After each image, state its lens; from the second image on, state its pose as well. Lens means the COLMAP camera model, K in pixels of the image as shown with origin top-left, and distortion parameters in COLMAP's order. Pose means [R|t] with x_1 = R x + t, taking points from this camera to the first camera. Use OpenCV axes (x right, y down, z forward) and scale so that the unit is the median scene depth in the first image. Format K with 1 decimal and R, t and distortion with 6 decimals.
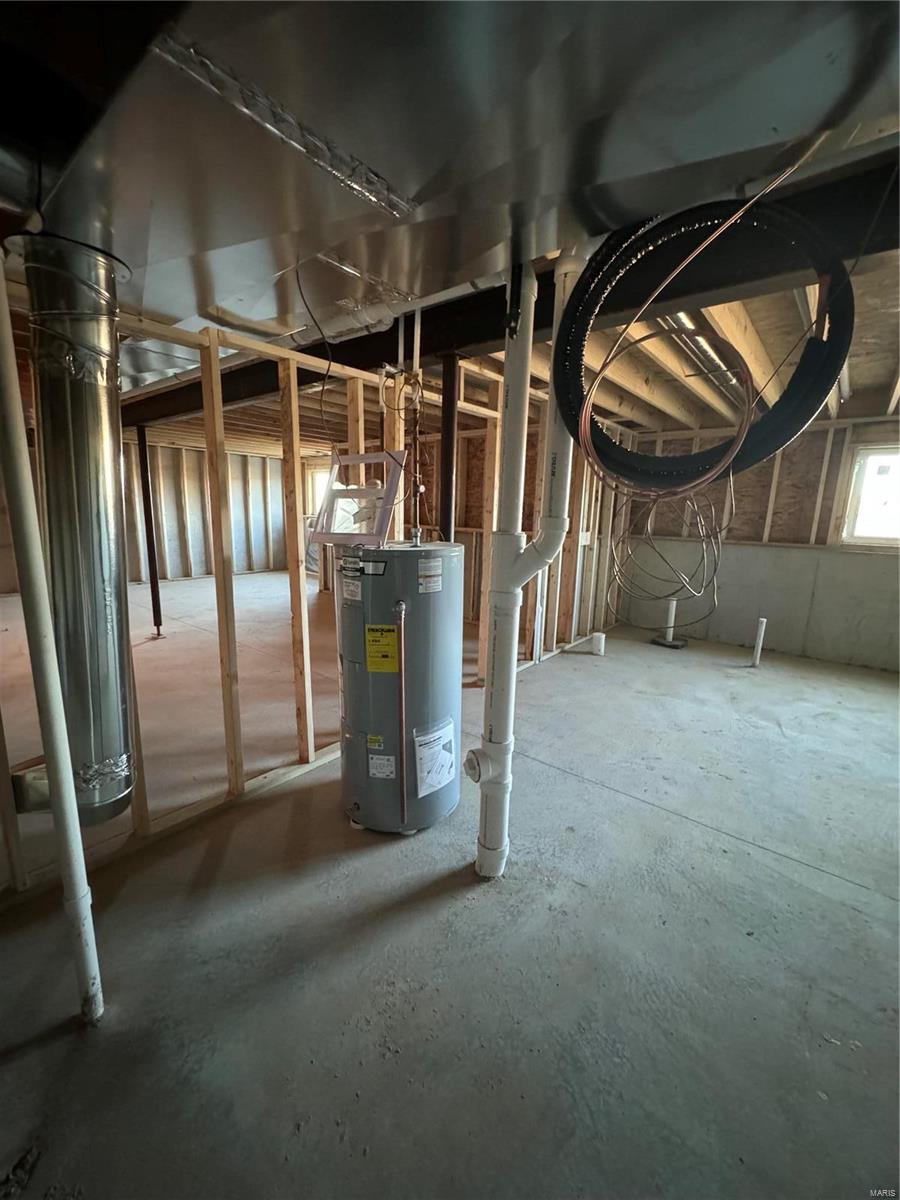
lens RADIAL K [[481.7, 0, 447.3], [0, 481.7, 600.3], [0, 0, 1]] dist [-0.001461, -0.000010]
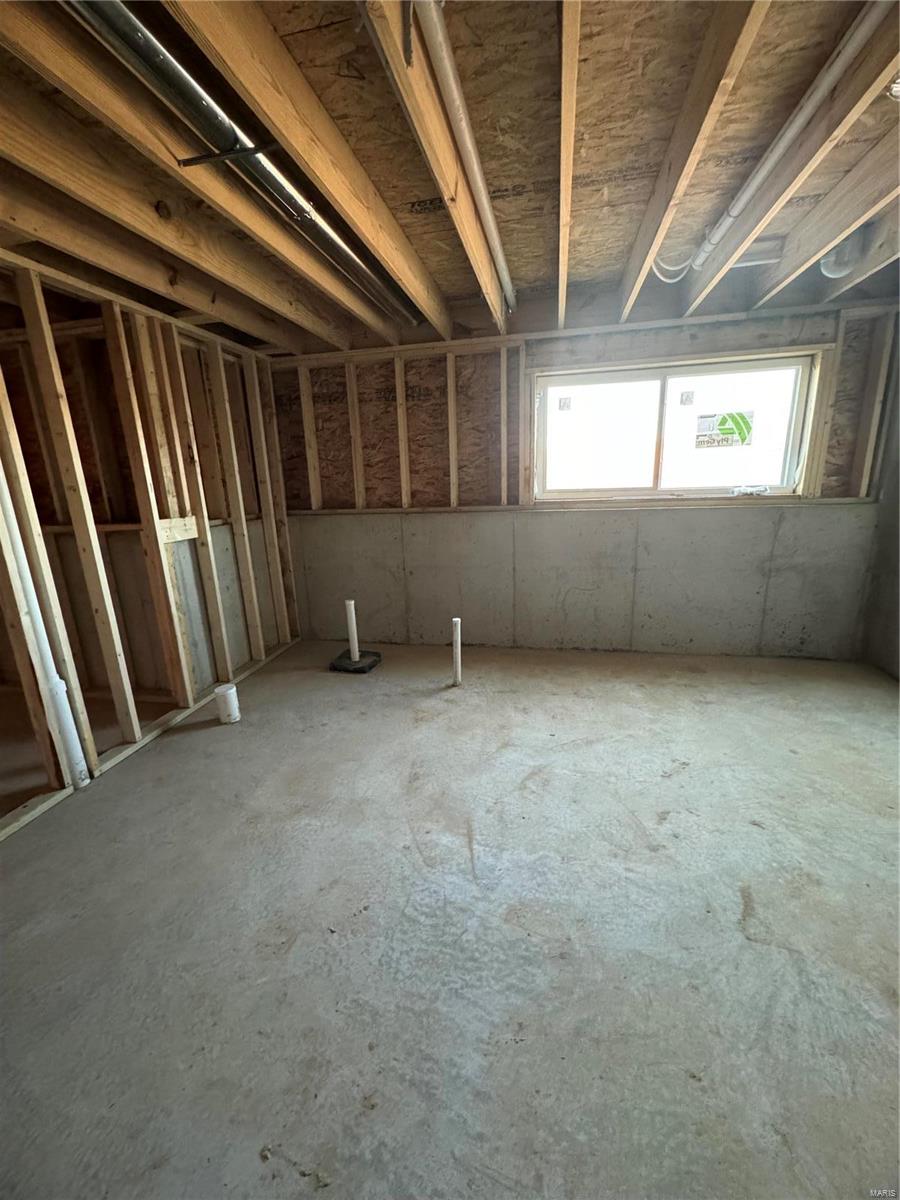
lens RADIAL K [[481.7, 0, 449.3], [0, 481.7, 598.7], [0, 0, 1]] dist [-0.001461, -0.000010]
pose [[0.886162, -0.172091, 0.430235, 0.333292], [0.146166, 0.984889, 0.092889, -0.055188], [-0.439719, -0.019428, 0.897925, 0.355324]]
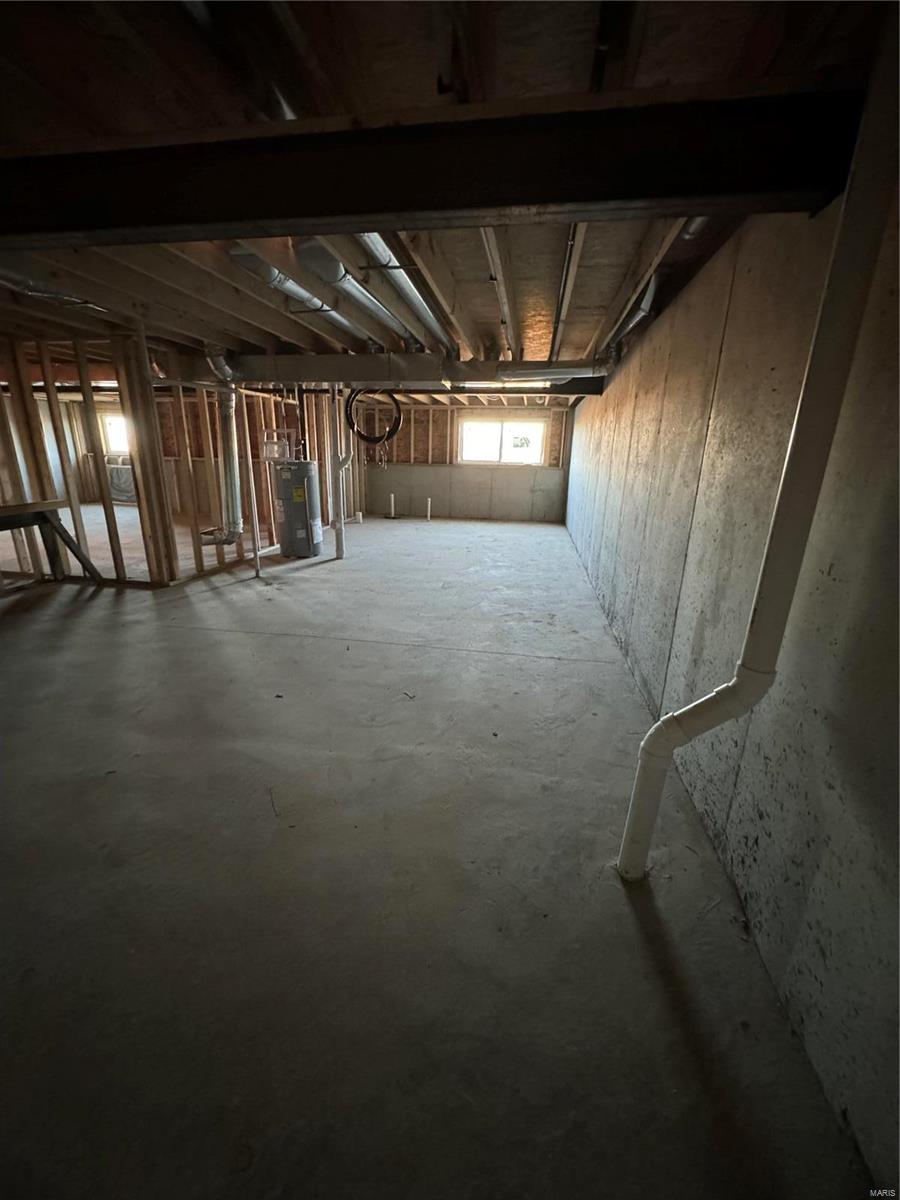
lens RADIAL K [[481.7, 0, 447.8], [0, 481.7, 601.4], [0, 0, 1]] dist [-0.001461, -0.000010]
pose [[0.868036, -0.155263, 0.471599, -0.367234], [0.094672, 0.984179, 0.149763, 0.171071], [-0.487391, -0.085352, 0.869002, -0.958593]]
